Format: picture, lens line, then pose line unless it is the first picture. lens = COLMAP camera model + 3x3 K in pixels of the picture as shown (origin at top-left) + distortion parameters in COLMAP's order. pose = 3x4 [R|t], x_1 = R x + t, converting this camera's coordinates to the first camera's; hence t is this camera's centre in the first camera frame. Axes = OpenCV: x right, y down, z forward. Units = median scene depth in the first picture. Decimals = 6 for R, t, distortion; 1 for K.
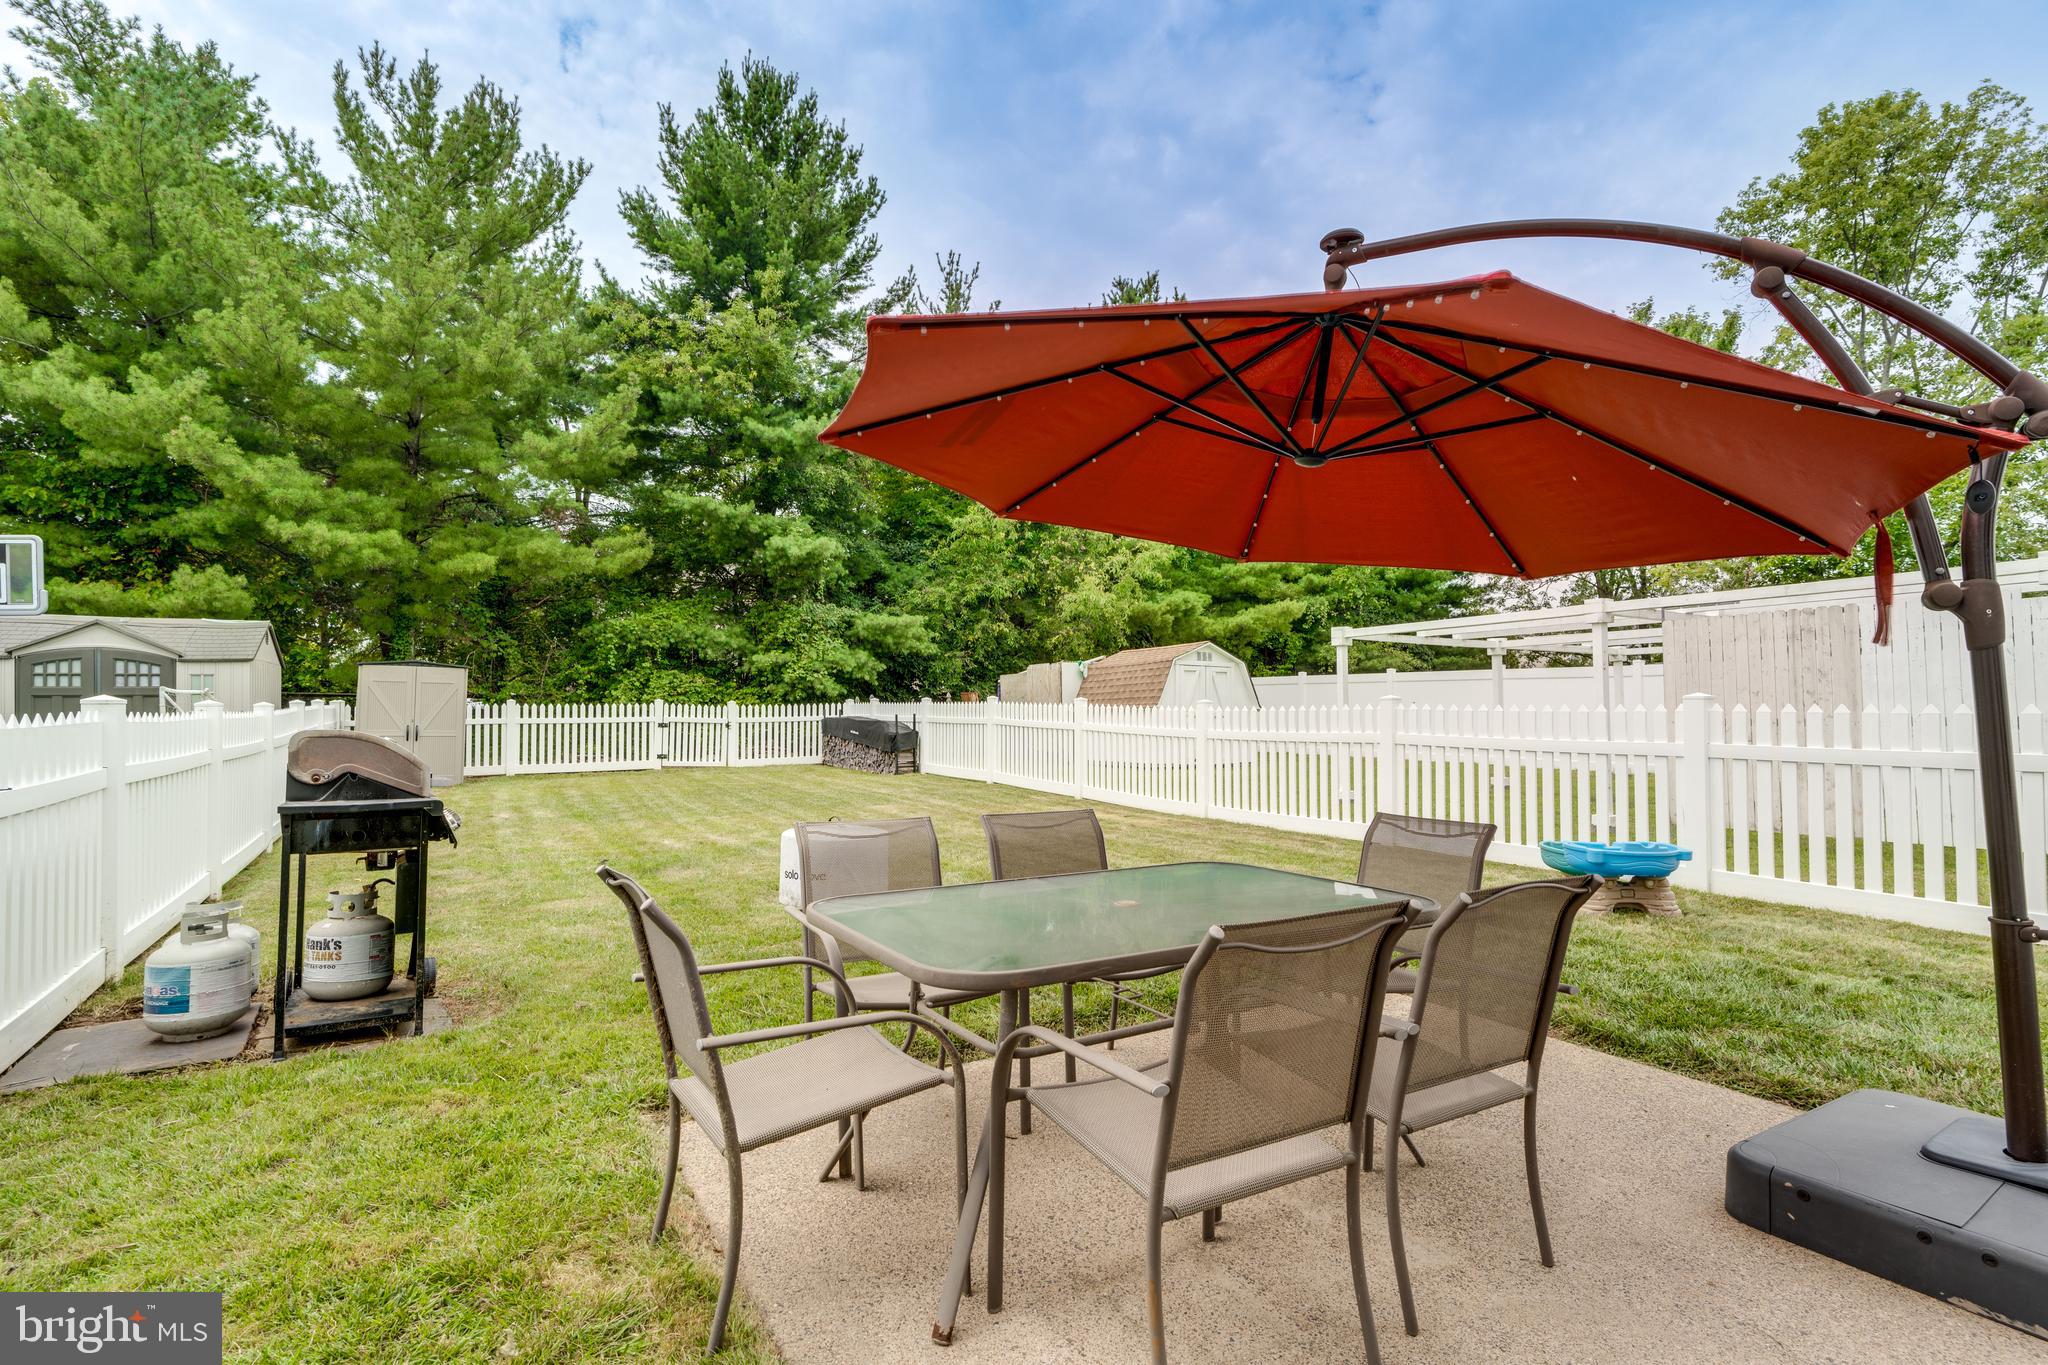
lens RADIAL K [[972.4, 0, 1024.0], [0, 972.4, 682.5], [0, 0, 1]] dist [-0.000485, -0.000020]
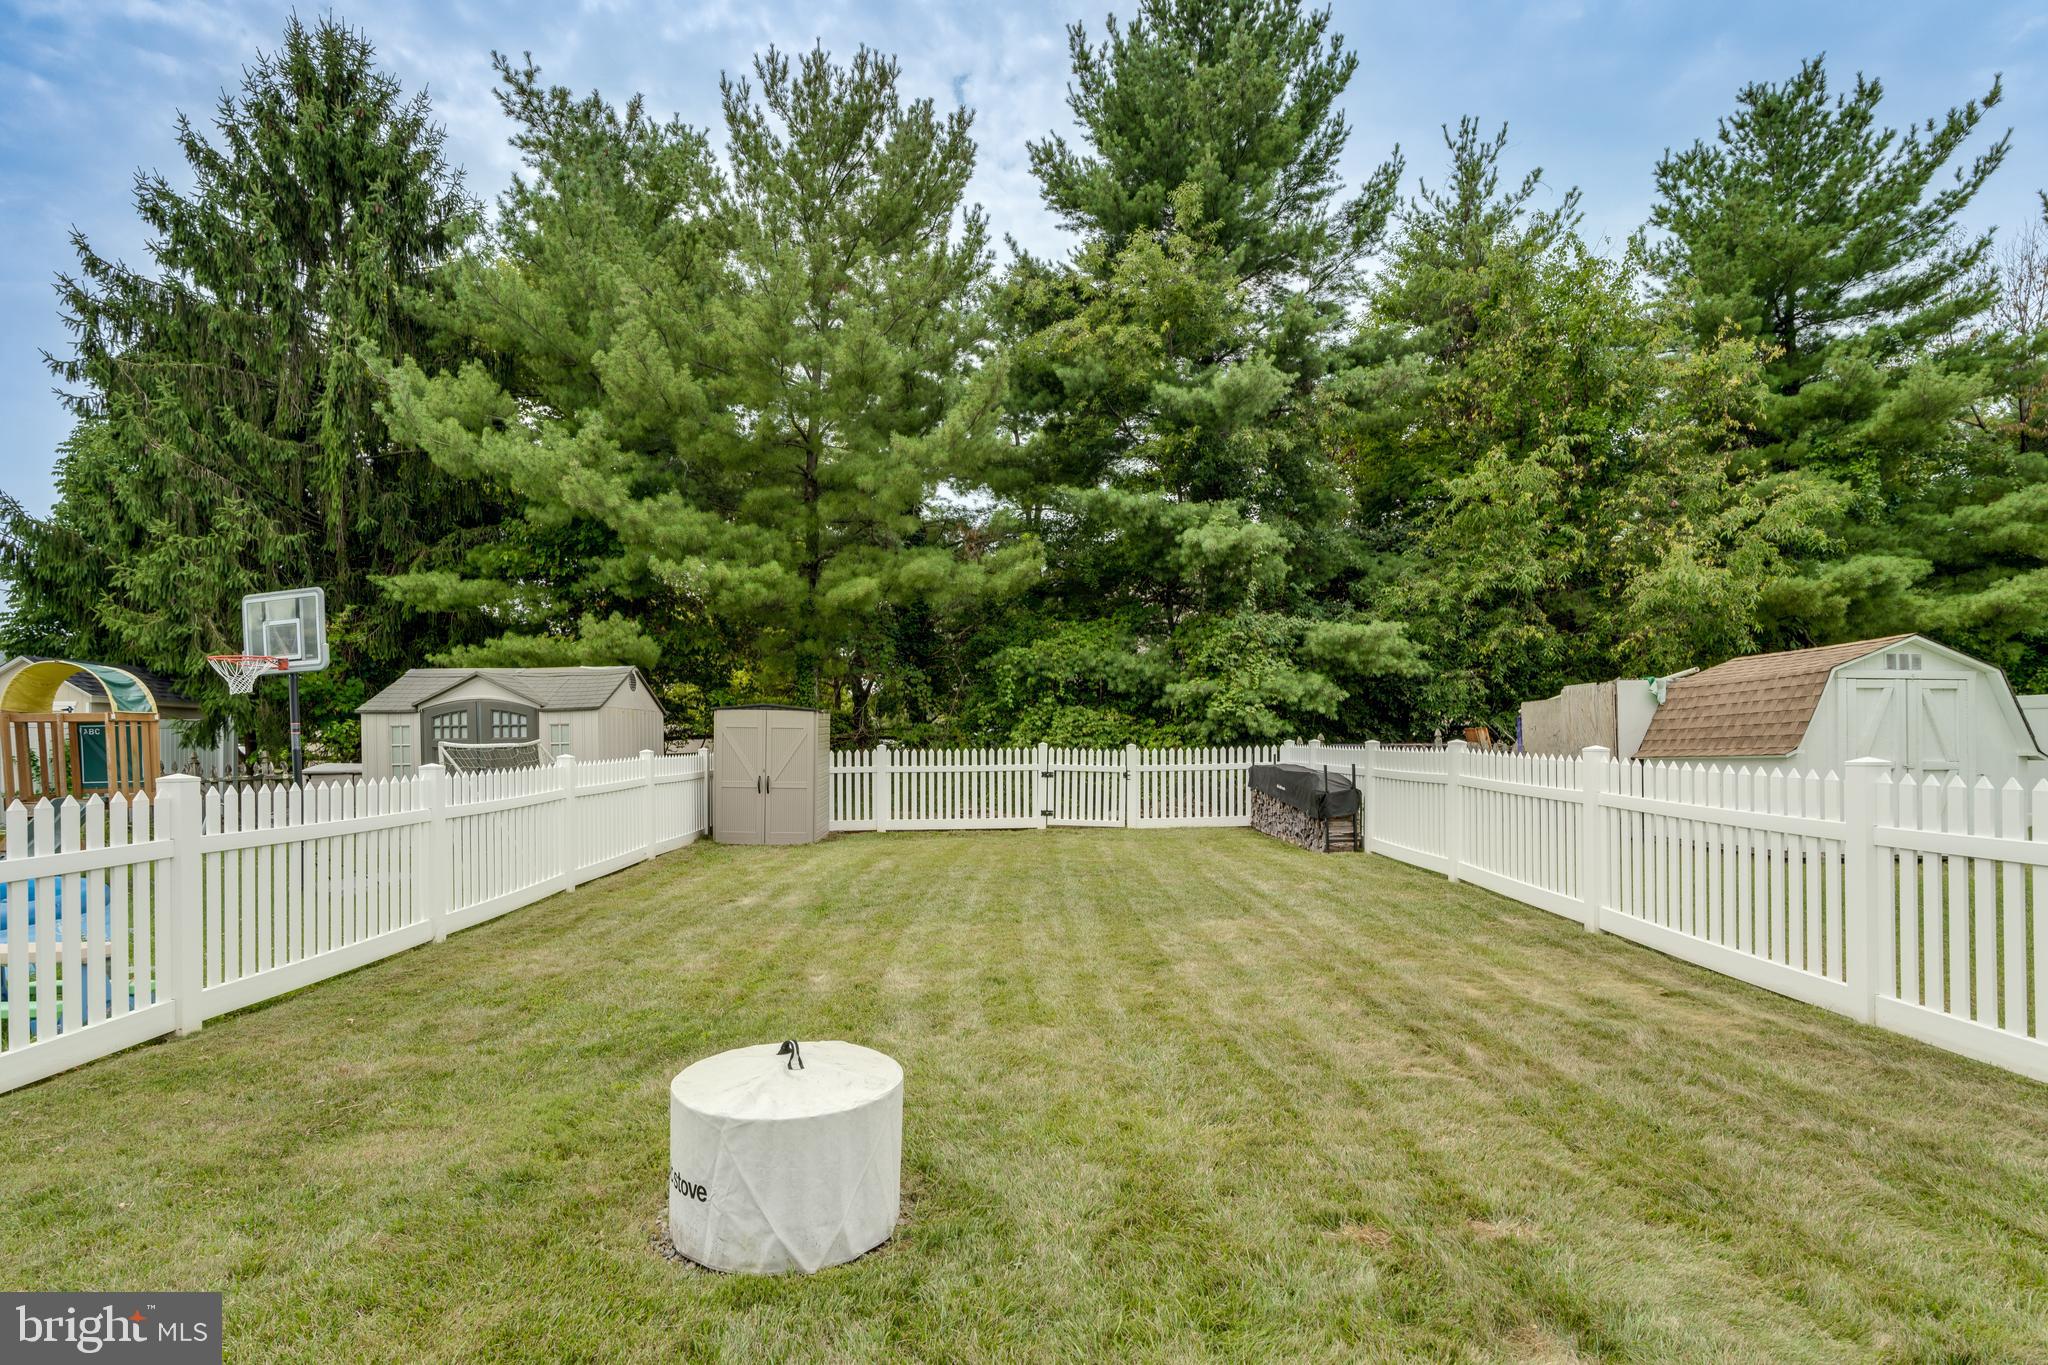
lens RADIAL K [[1092.1, 0, 989.8], [0, 1092.1, 738.6], [0, 0, 1]] dist [0.001545, 0.000784]
pose [[0.863569, -0.007097, -0.504181, 0.039382], [0.018867, 0.999656, 0.018244, -0.003239], [0.503878, -0.025267, 0.863405, 0.156844]]
